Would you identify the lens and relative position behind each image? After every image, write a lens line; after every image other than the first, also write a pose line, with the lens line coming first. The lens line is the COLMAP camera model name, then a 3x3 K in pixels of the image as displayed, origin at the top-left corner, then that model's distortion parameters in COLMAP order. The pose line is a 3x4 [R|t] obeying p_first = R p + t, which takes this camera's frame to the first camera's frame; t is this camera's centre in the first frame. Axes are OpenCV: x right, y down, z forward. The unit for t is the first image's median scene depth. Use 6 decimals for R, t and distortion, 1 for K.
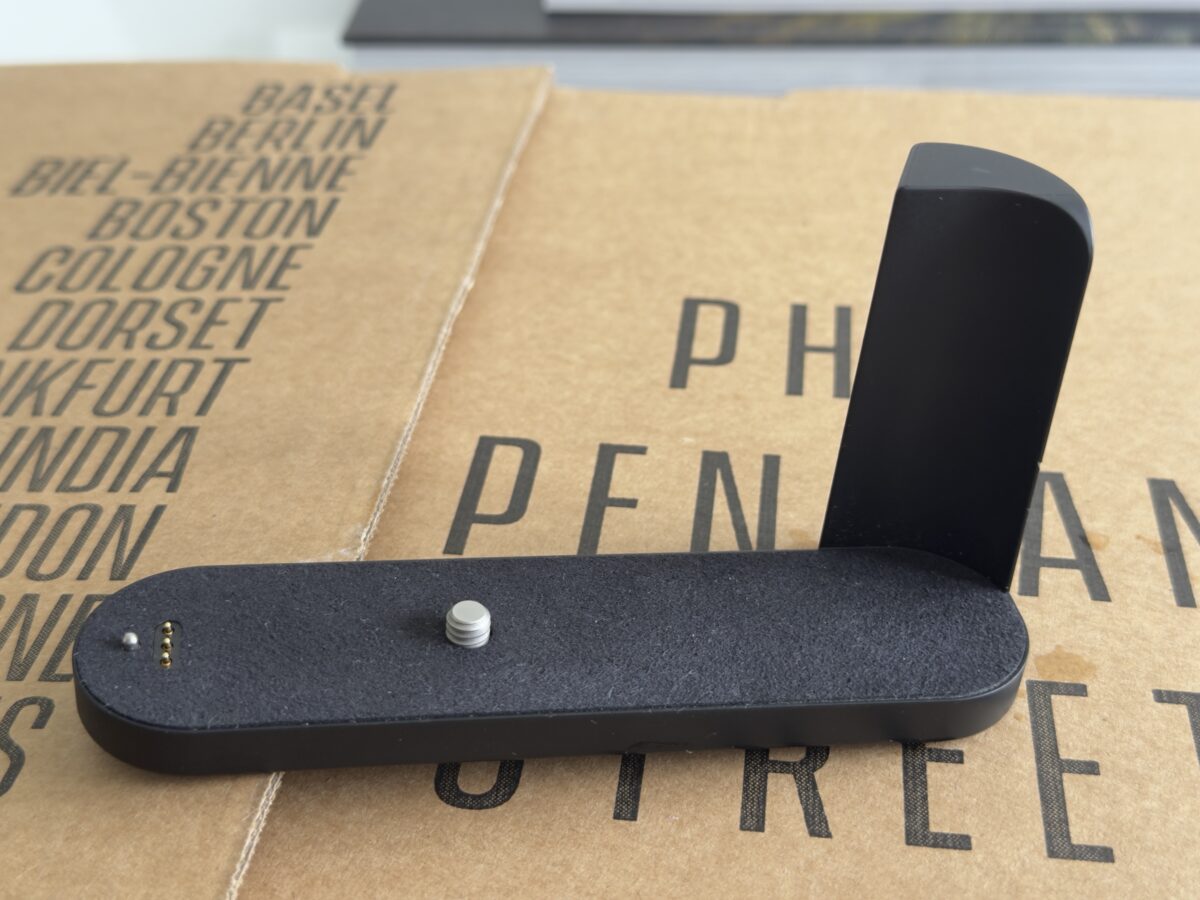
lens RADIAL K [[1682.6, 0, 554.5], [0, 1682.6, 477.5], [0, 0, 1]] dist [0.173738, -0.461512]
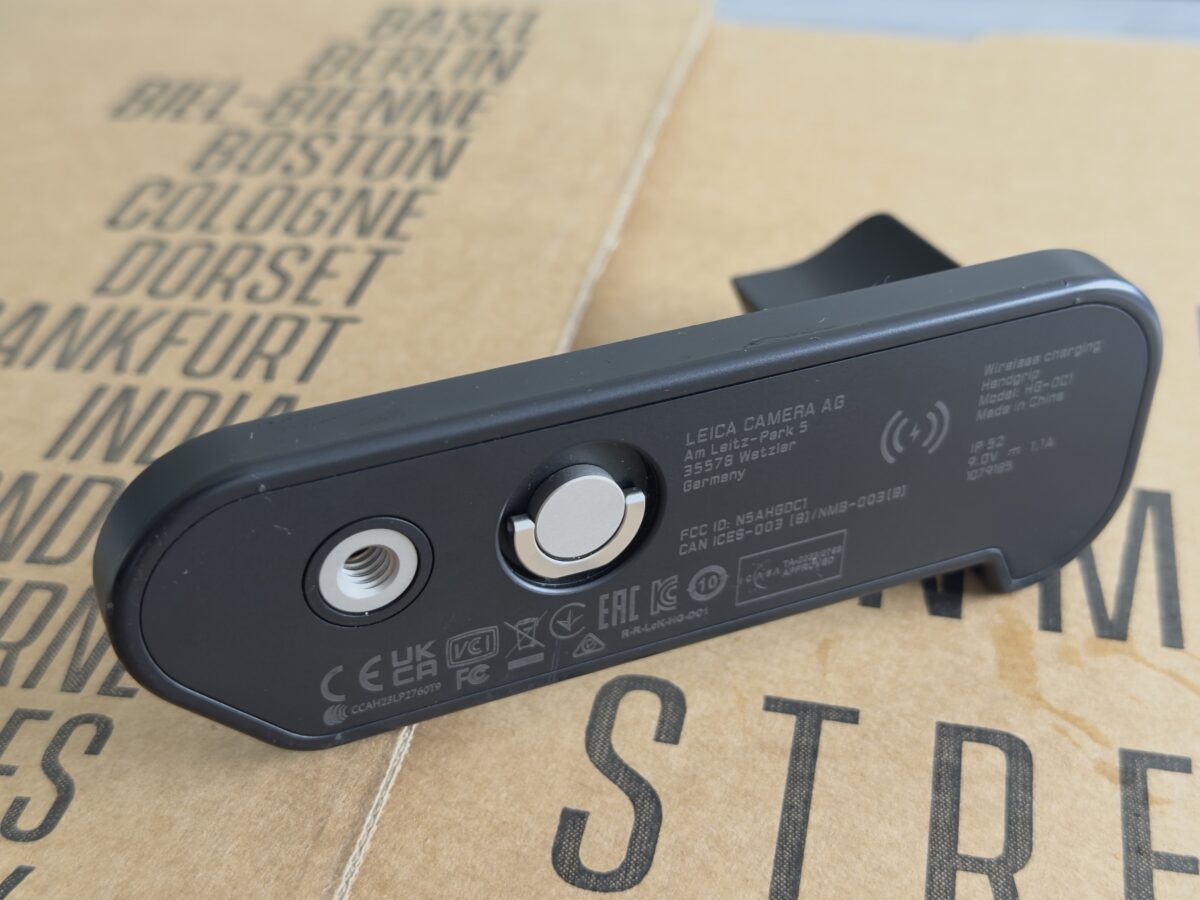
lens RADIAL K [[1618.7, 0, 539.6], [0, 1618.7, 575.9], [0, 0, 1]] dist [0.153540, -0.422667]
pose [[0.995894, 0.063983, -0.064039, -0.024559], [-0.057789, 0.993865, 0.094298, -0.022427], [0.069680, -0.090210, 0.993482, 0.153932]]
